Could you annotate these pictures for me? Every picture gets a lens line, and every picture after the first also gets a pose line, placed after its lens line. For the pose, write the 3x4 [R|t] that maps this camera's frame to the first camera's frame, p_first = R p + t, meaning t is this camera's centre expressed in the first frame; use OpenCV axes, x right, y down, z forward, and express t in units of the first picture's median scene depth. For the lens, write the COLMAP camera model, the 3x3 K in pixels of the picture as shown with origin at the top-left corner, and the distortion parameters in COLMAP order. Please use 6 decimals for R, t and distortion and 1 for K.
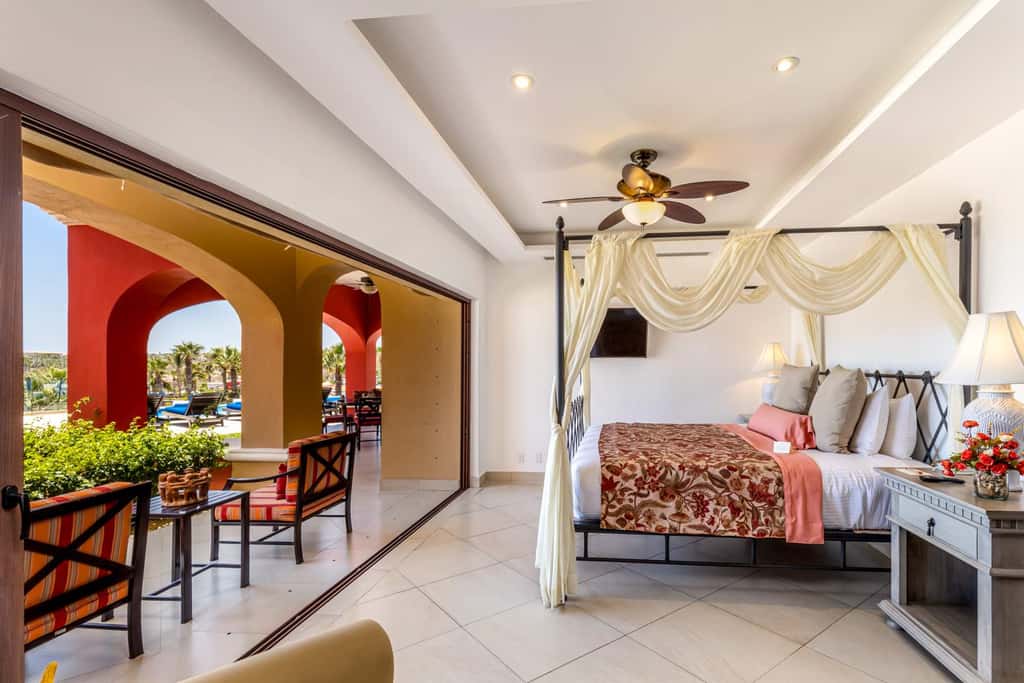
lens RADIAL K [[508.9, 0, 561.3], [0, 508.9, 369.2], [0, 0, 1]] dist [0.010864, 0.000221]
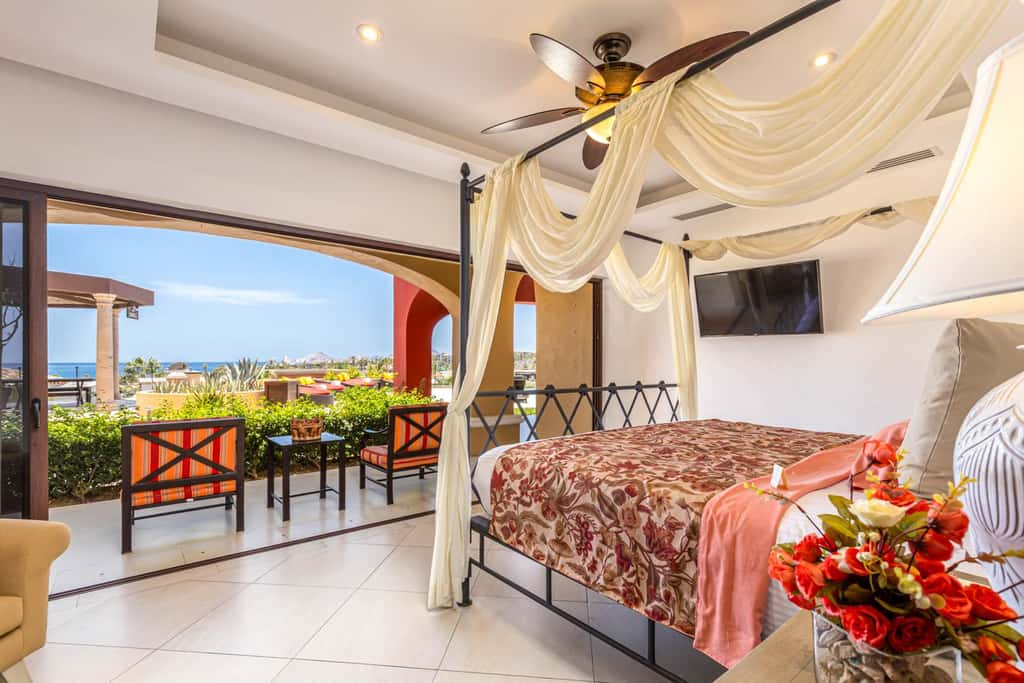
lens RADIAL K [[476.9, 0, 507.4], [0, 476.9, 359.0], [0, 0, 1]] dist [0.003879, 0.000376]
pose [[0.701983, 0.002416, -0.712189, 0.639356], [-0.010674, 0.999918, -0.007129, 0.042189], [0.712114, 0.012606, 0.701951, 0.492225]]
